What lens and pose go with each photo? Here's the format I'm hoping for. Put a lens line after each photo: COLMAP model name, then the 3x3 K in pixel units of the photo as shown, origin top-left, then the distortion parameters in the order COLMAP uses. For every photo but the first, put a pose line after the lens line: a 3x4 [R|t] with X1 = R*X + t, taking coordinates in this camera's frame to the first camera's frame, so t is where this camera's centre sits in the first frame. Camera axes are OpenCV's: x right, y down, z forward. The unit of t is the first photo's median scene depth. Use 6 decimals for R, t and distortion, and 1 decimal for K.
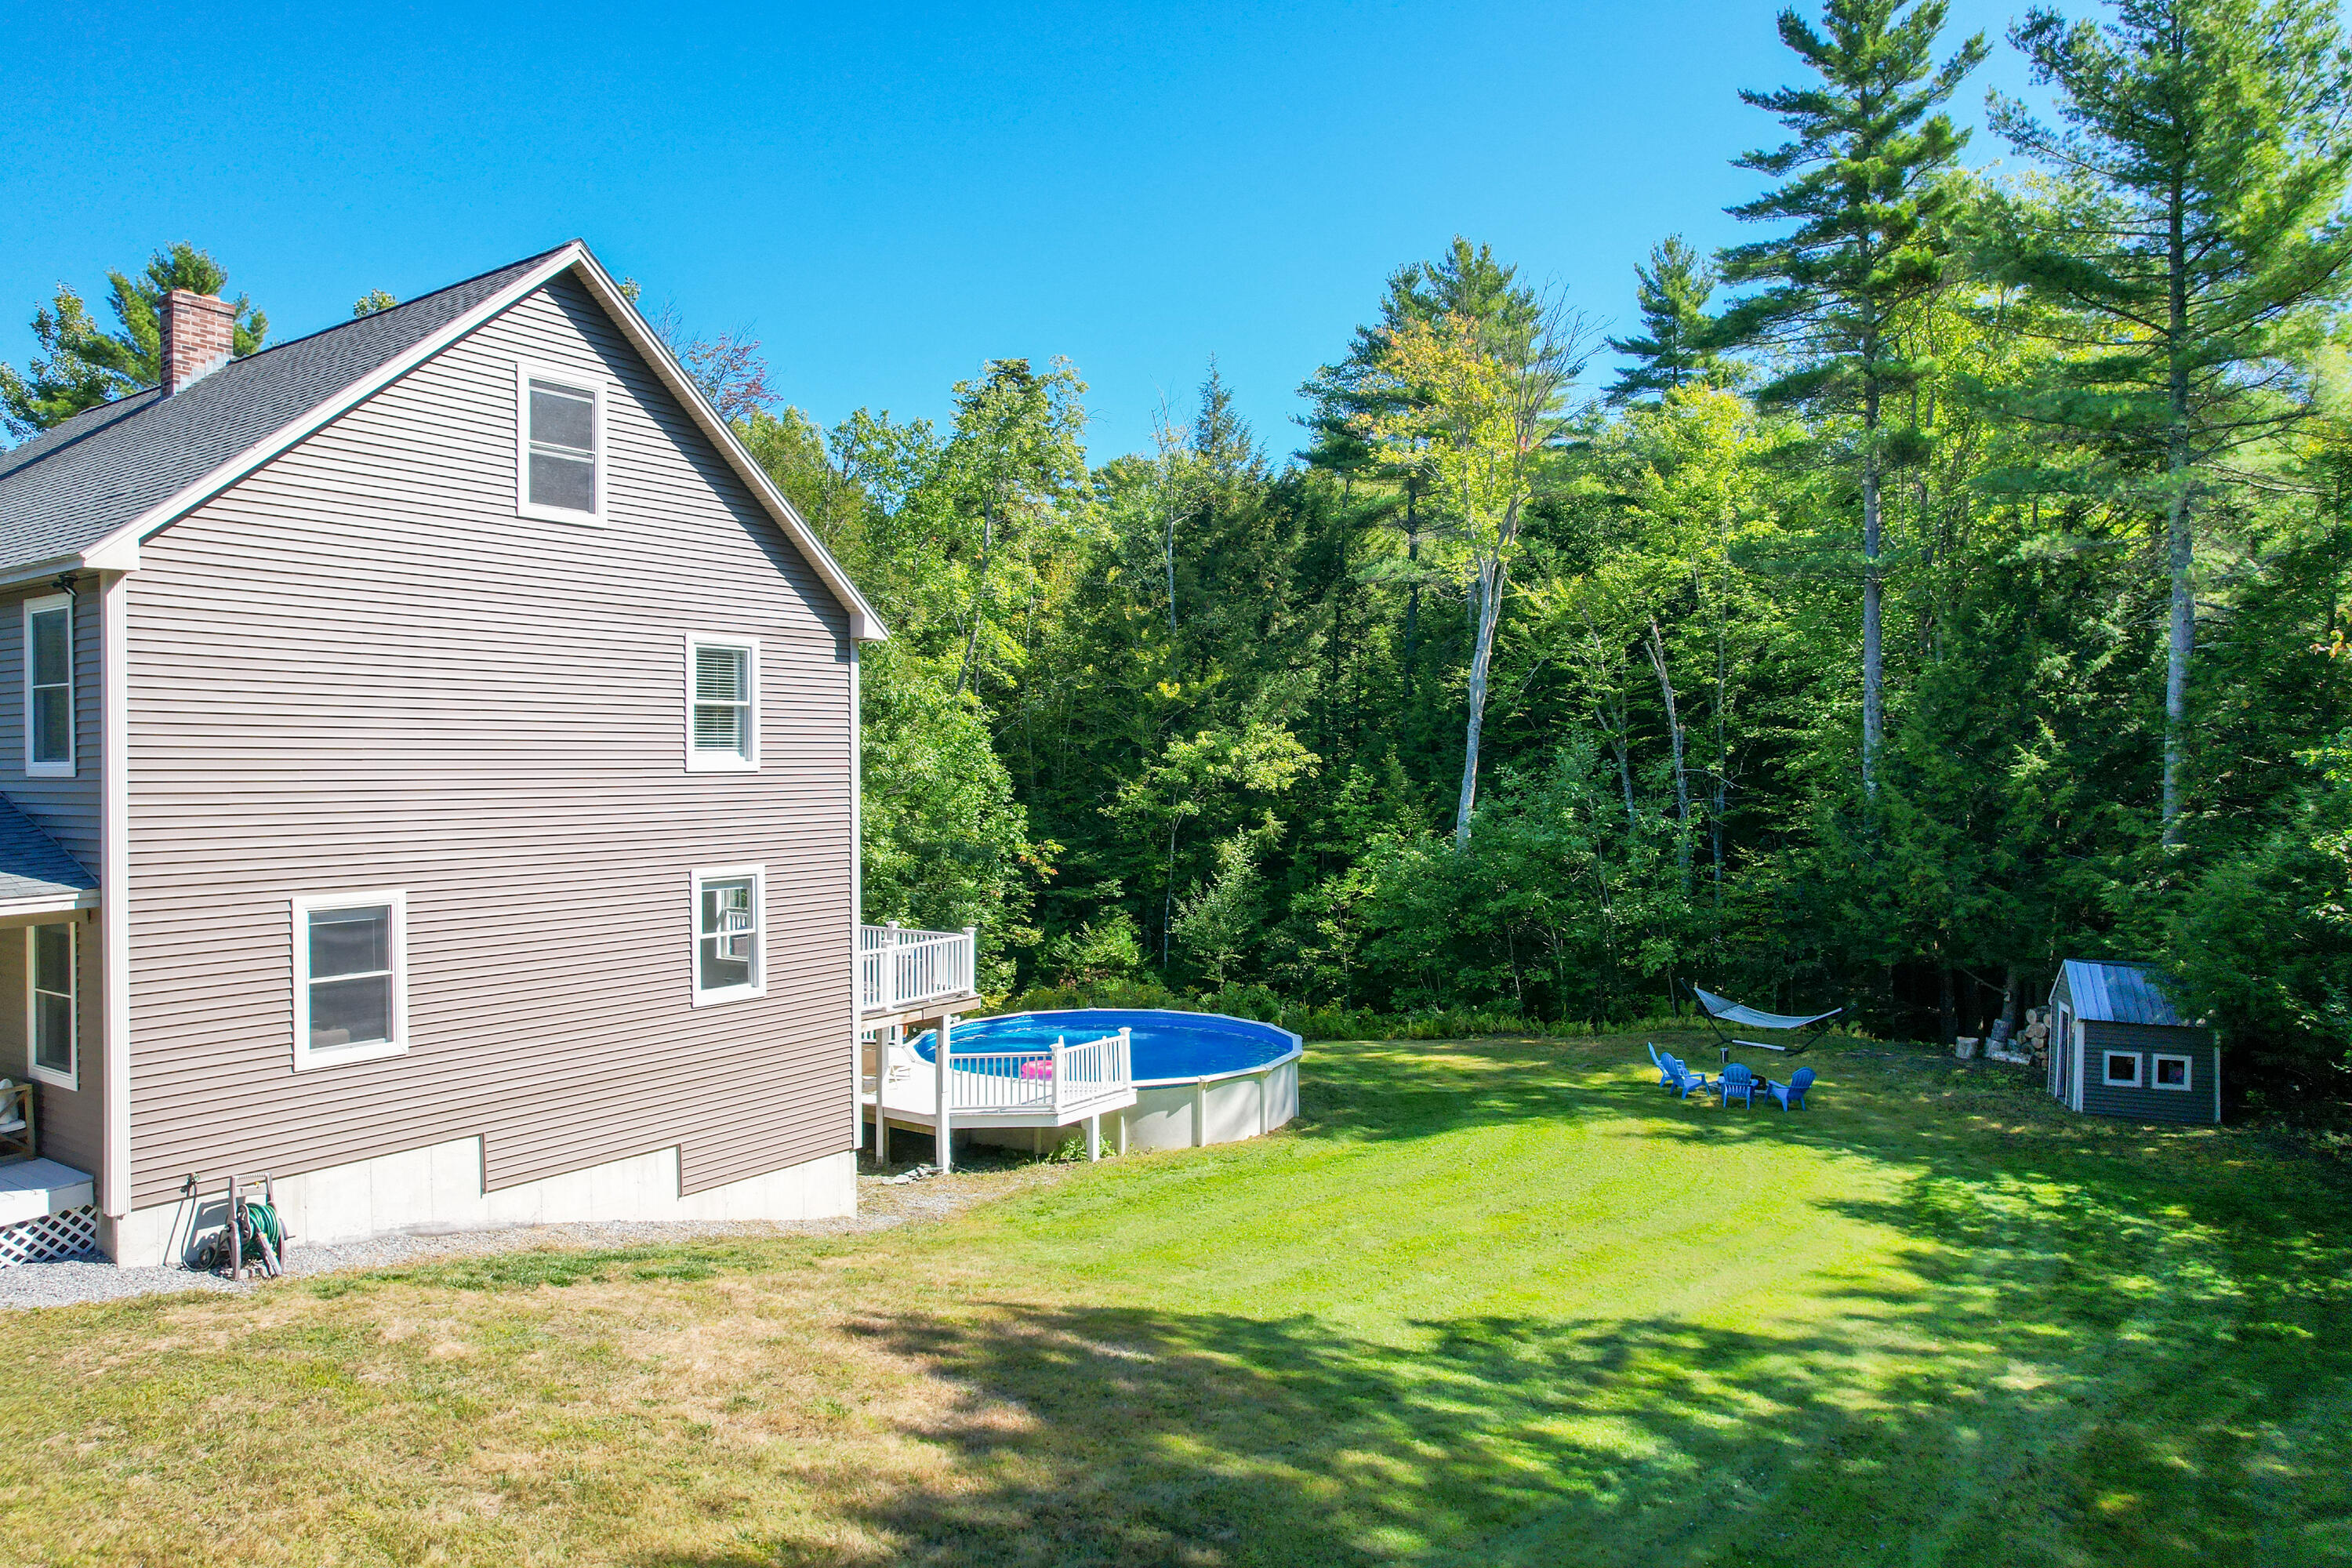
lens RADIAL K [[1501.7, 0, 1177.4], [0, 1501.7, 782.5], [0, 0, 1]] dist [-0.075936, 0.065409]
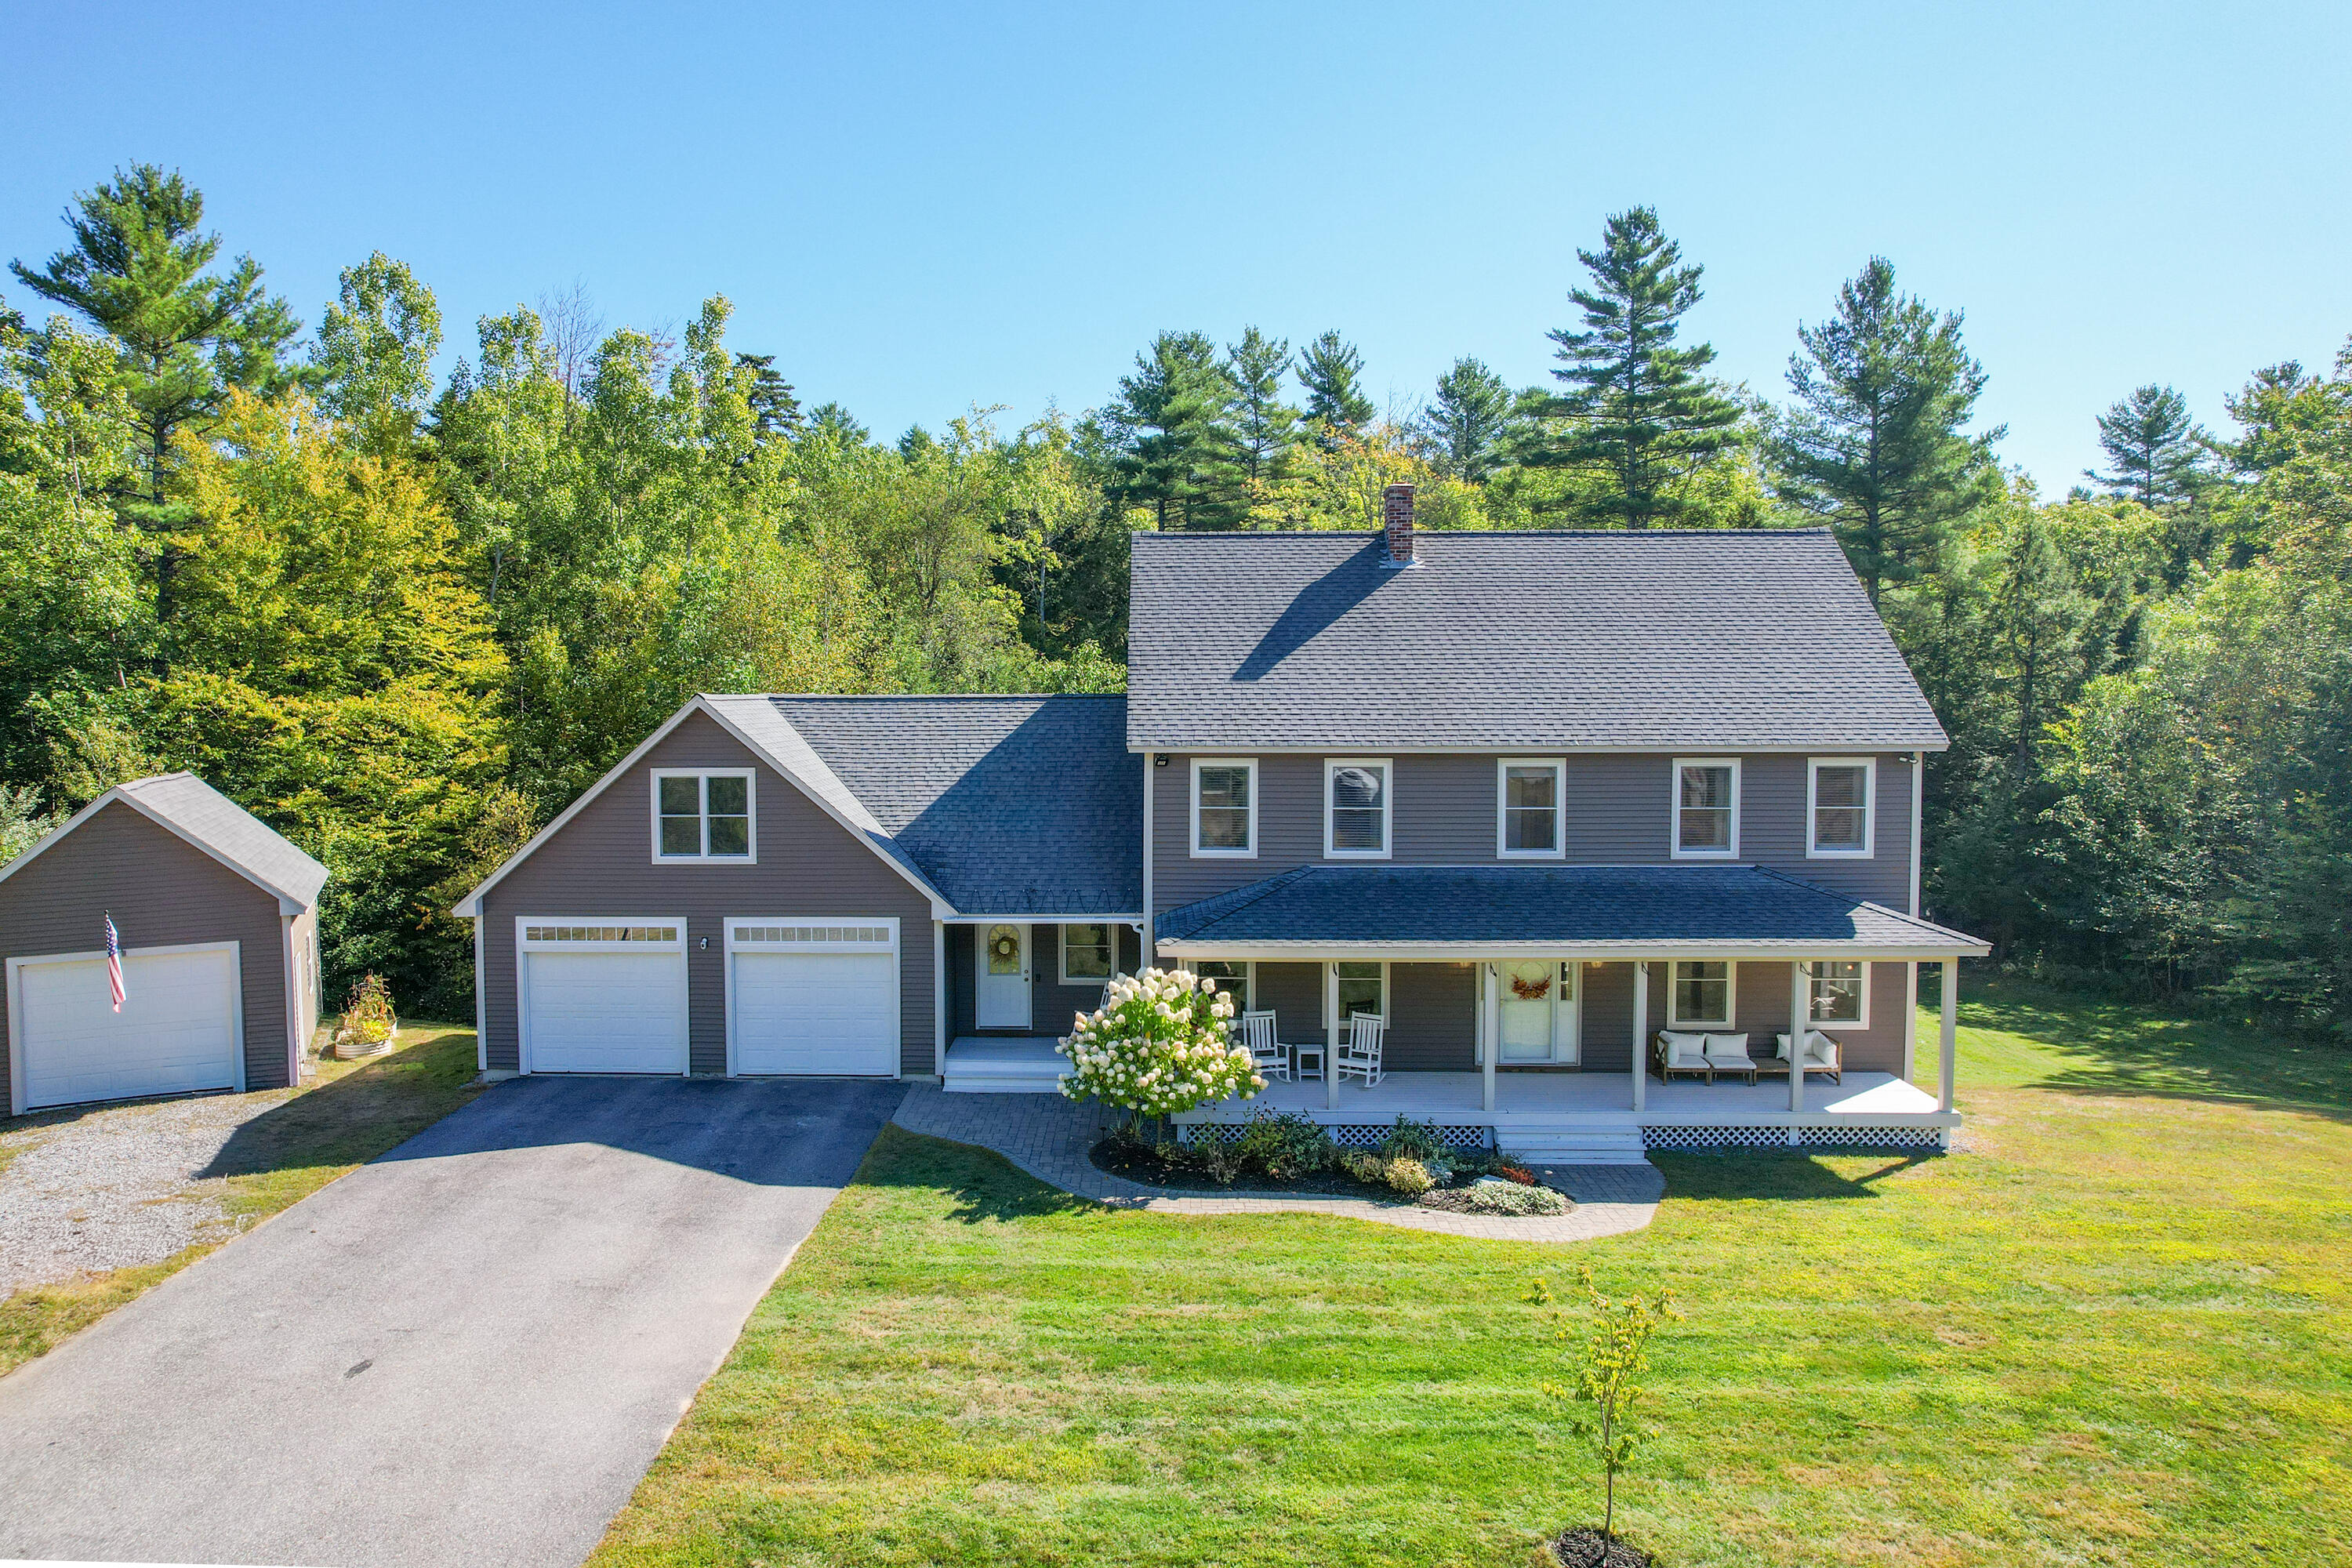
lens RADIAL K [[1536.4, 0, 1088.5], [0, 1536.4, 779.5], [0, 0, 1]] dist [-0.067047, 0.048699]
pose [[0.852434, -0.025655, 0.522204, -1.218939], [0.005410, 0.999175, 0.040255, -0.087307], [-0.522806, -0.031490, 0.851870, -0.042650]]
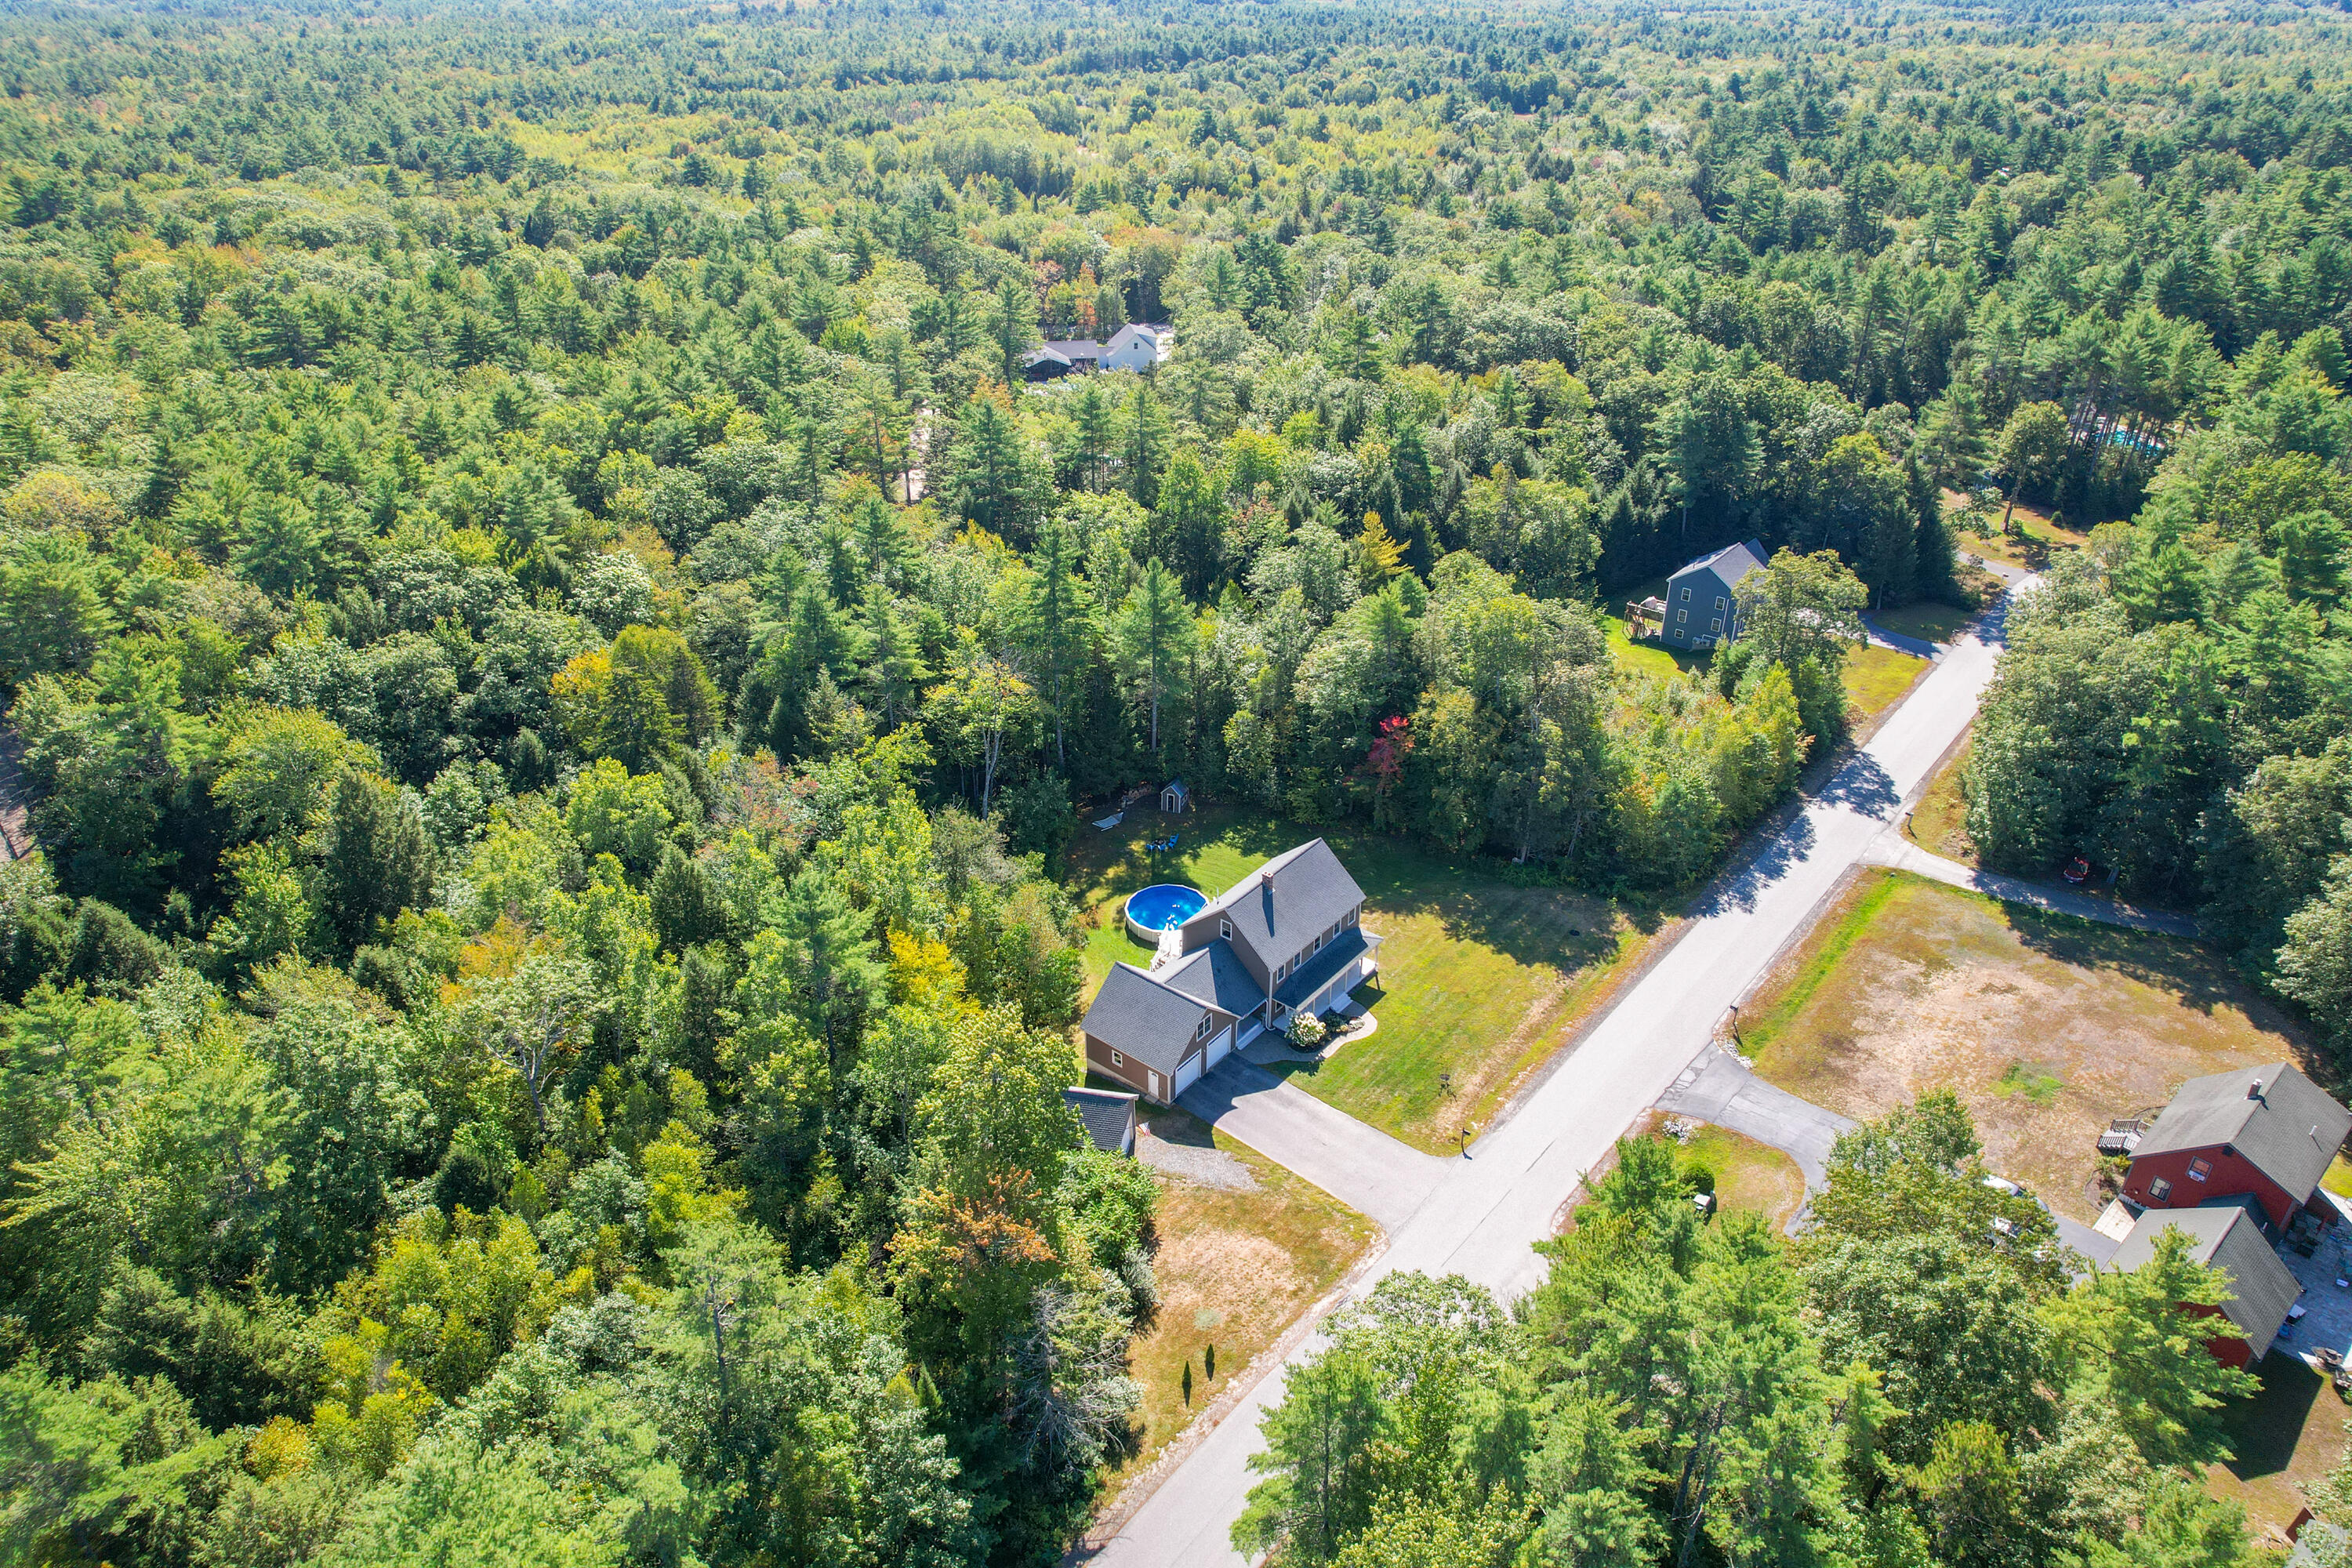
lens RADIAL K [[1498.2, 0, 1165.2], [0, 1498.2, 776.4], [0, 0, 1]] dist [-0.077794, 0.069083]
pose [[0.078211, -0.475760, 0.876091, -4.091181], [0.002368, 0.878869, 0.477057, -2.498154], [-0.996934, -0.035237, 0.069863, 0.740100]]
